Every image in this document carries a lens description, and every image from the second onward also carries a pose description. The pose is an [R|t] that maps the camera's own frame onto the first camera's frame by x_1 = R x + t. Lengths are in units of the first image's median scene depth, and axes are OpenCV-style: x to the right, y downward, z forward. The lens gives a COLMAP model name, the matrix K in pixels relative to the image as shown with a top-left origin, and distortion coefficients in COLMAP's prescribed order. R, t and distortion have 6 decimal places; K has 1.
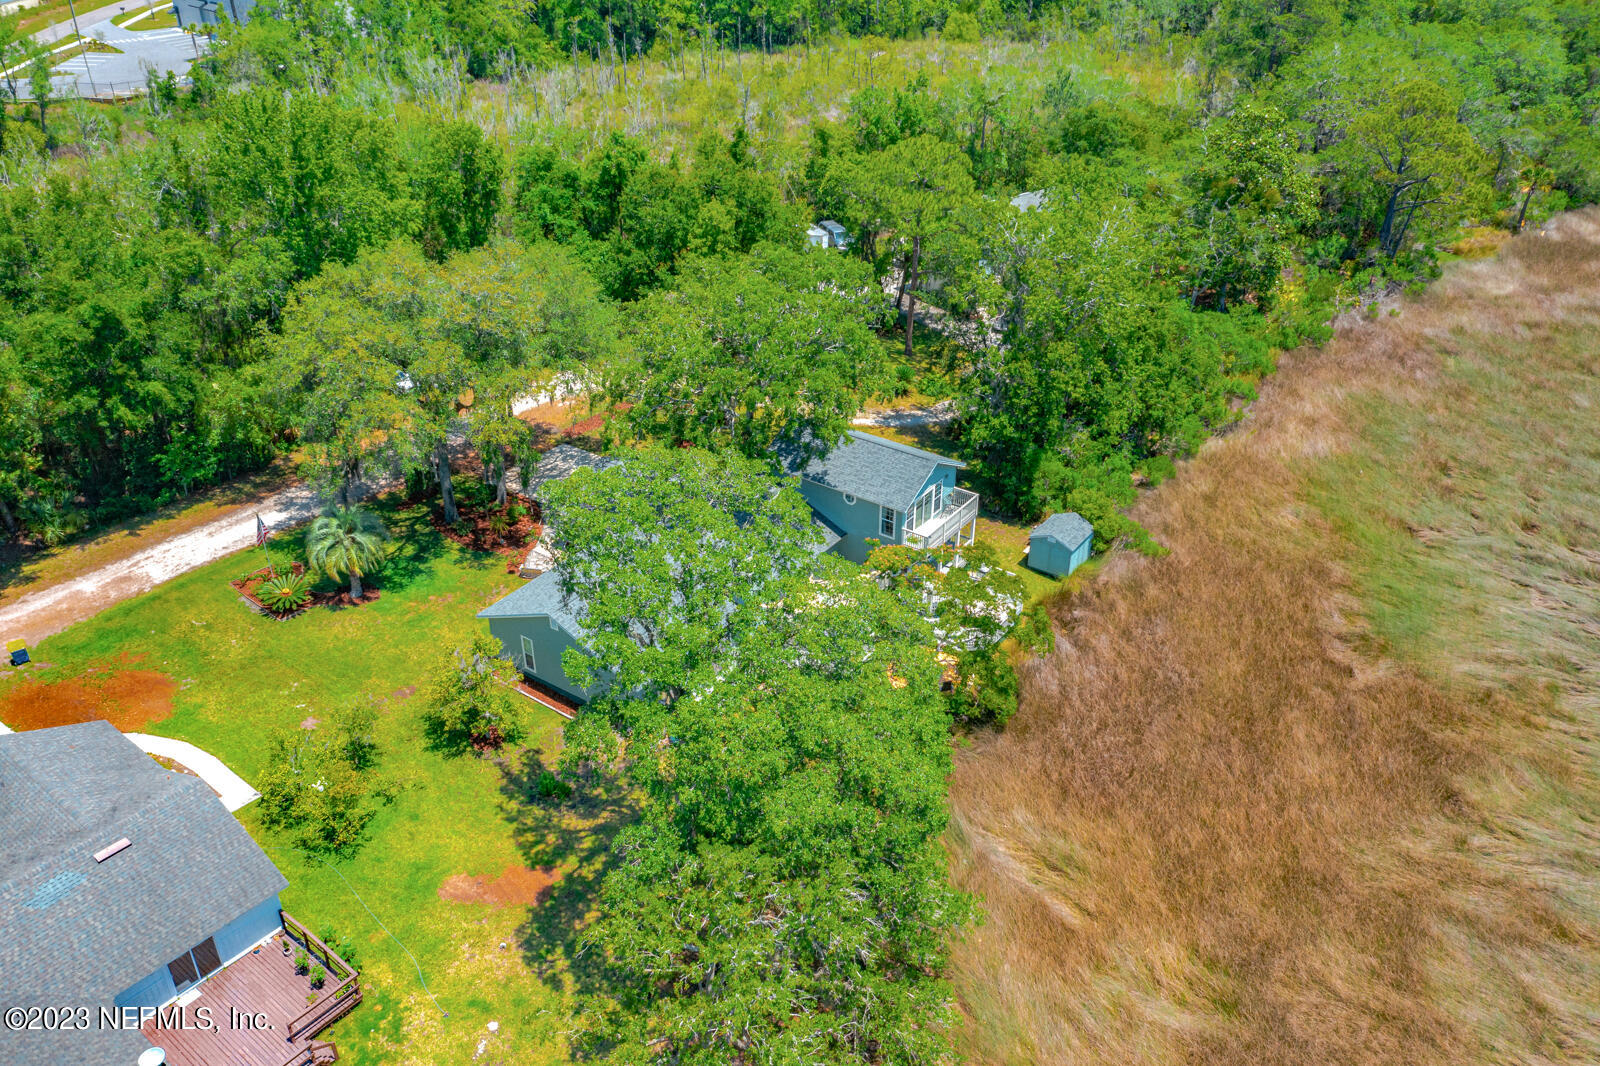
lens RADIAL K [[1268.4, 0, 797.6], [0, 1268.4, 542.8], [0, 0, 1]] dist [0.004647, 0.015033]
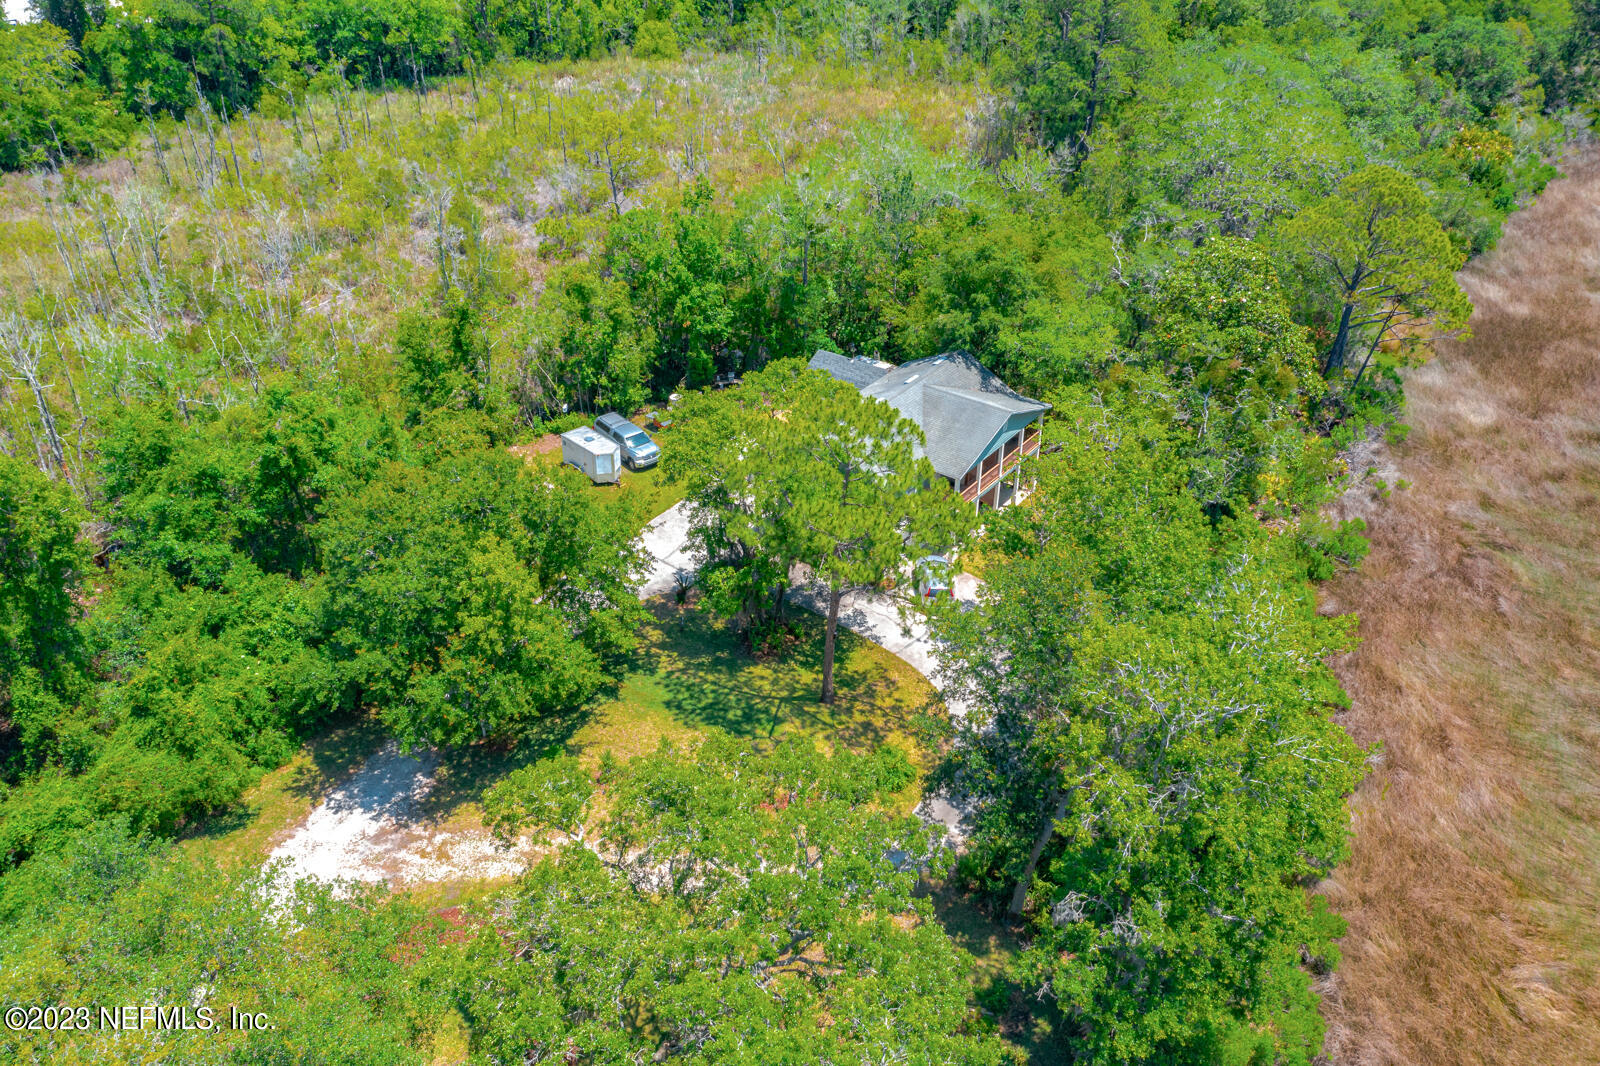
lens RADIAL K [[1268.4, 0, 797.6], [0, 1268.4, 542.8], [0, 0, 1]] dist [0.004647, 0.015033]
pose [[0.957616, -0.156874, 0.241583, -0.033832], [0.146334, 0.987347, 0.061087, -0.131995], [-0.248109, -0.023147, 0.968455, 0.191768]]
